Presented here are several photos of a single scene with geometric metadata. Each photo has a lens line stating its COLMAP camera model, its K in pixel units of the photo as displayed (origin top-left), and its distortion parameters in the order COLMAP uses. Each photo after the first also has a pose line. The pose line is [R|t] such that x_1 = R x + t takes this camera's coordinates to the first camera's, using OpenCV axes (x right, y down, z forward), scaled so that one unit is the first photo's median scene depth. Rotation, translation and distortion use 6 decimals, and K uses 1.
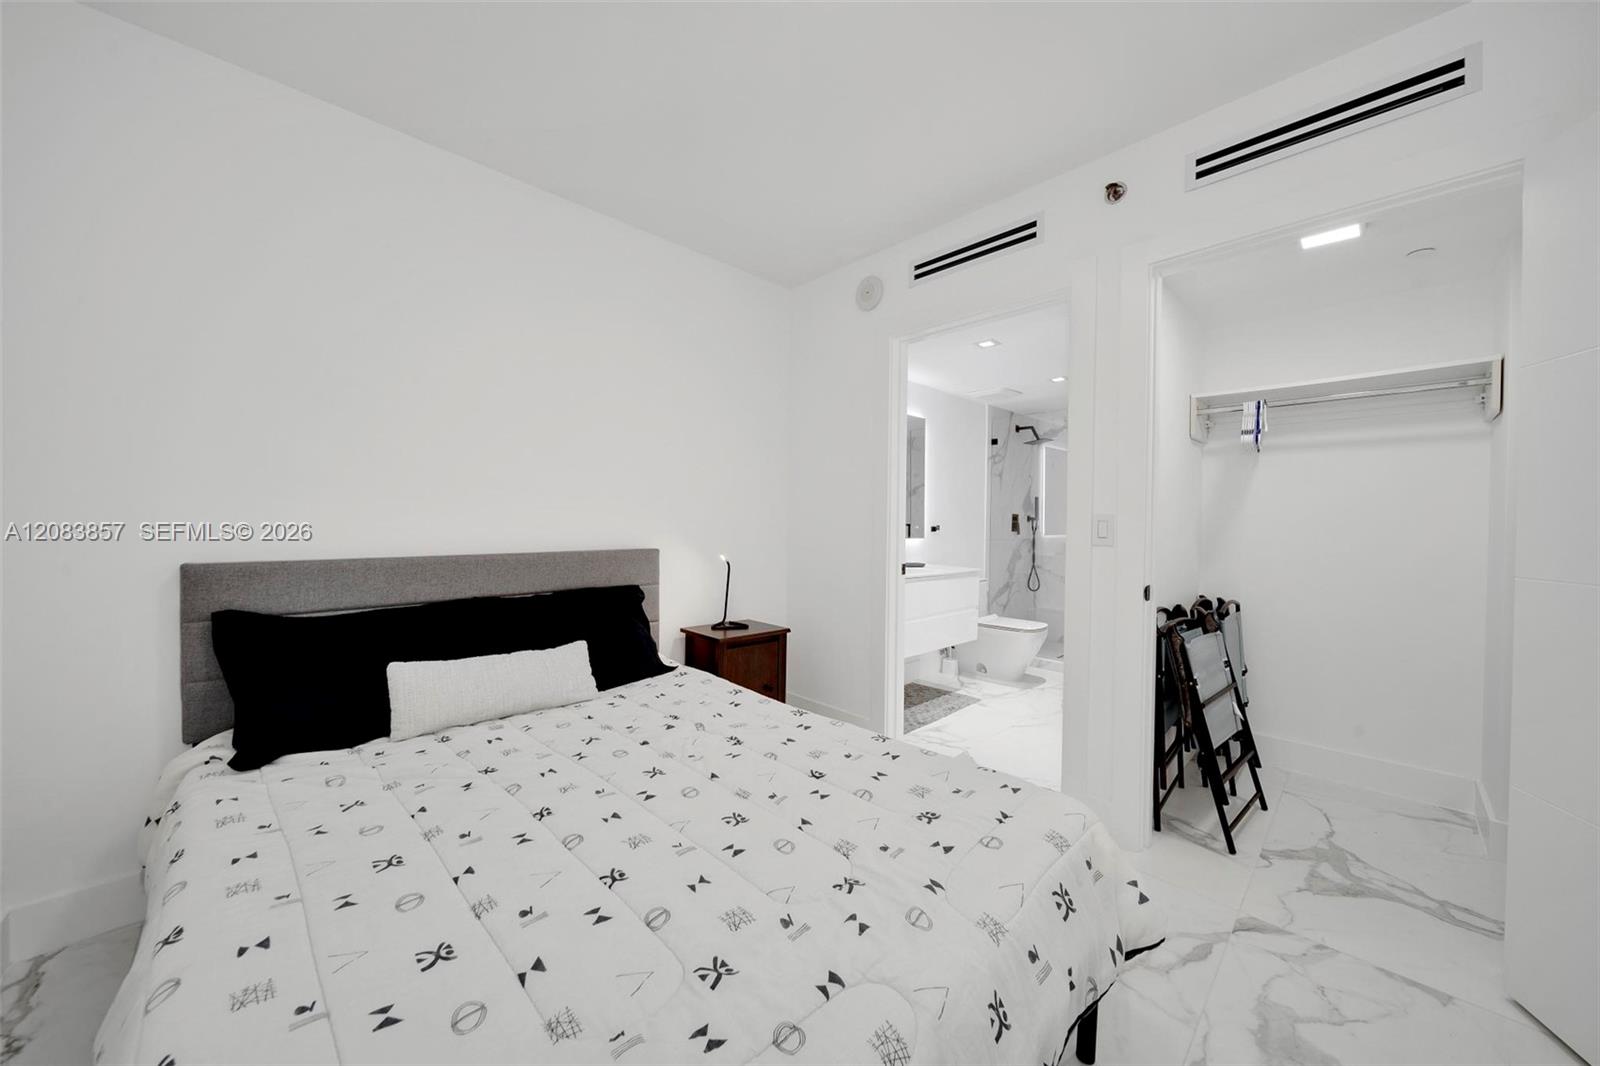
lens RADIAL K [[559.6, 0, 805.1], [0, 559.6, 531.0], [0, 0, 1]] dist [-0.005301, 0.000211]
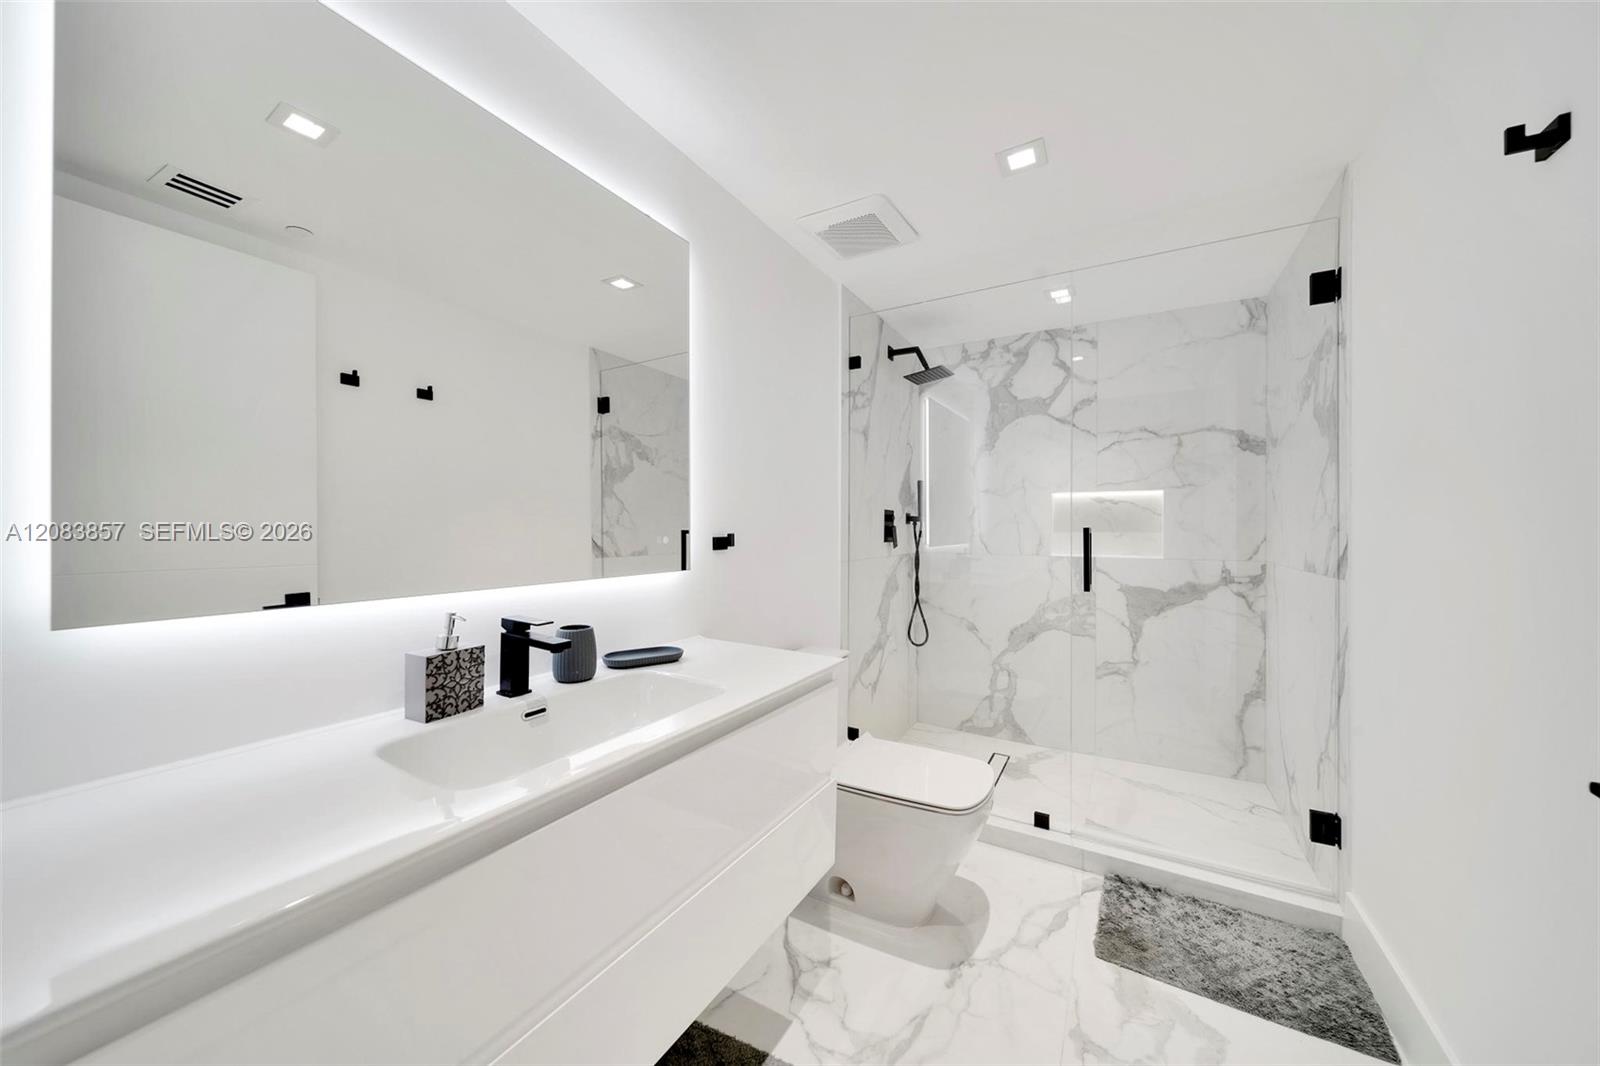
lens RADIAL K [[559.6, 0, 800.4], [0, 559.6, 533.0], [0, 0, 1]] dist [-0.005301, 0.000211]
pose [[0.963105, -0.011414, 0.268884, 0.154617], [0.012636, 0.999916, -0.002816, -0.007800], [-0.268829, 0.006110, 0.963169, 0.526472]]
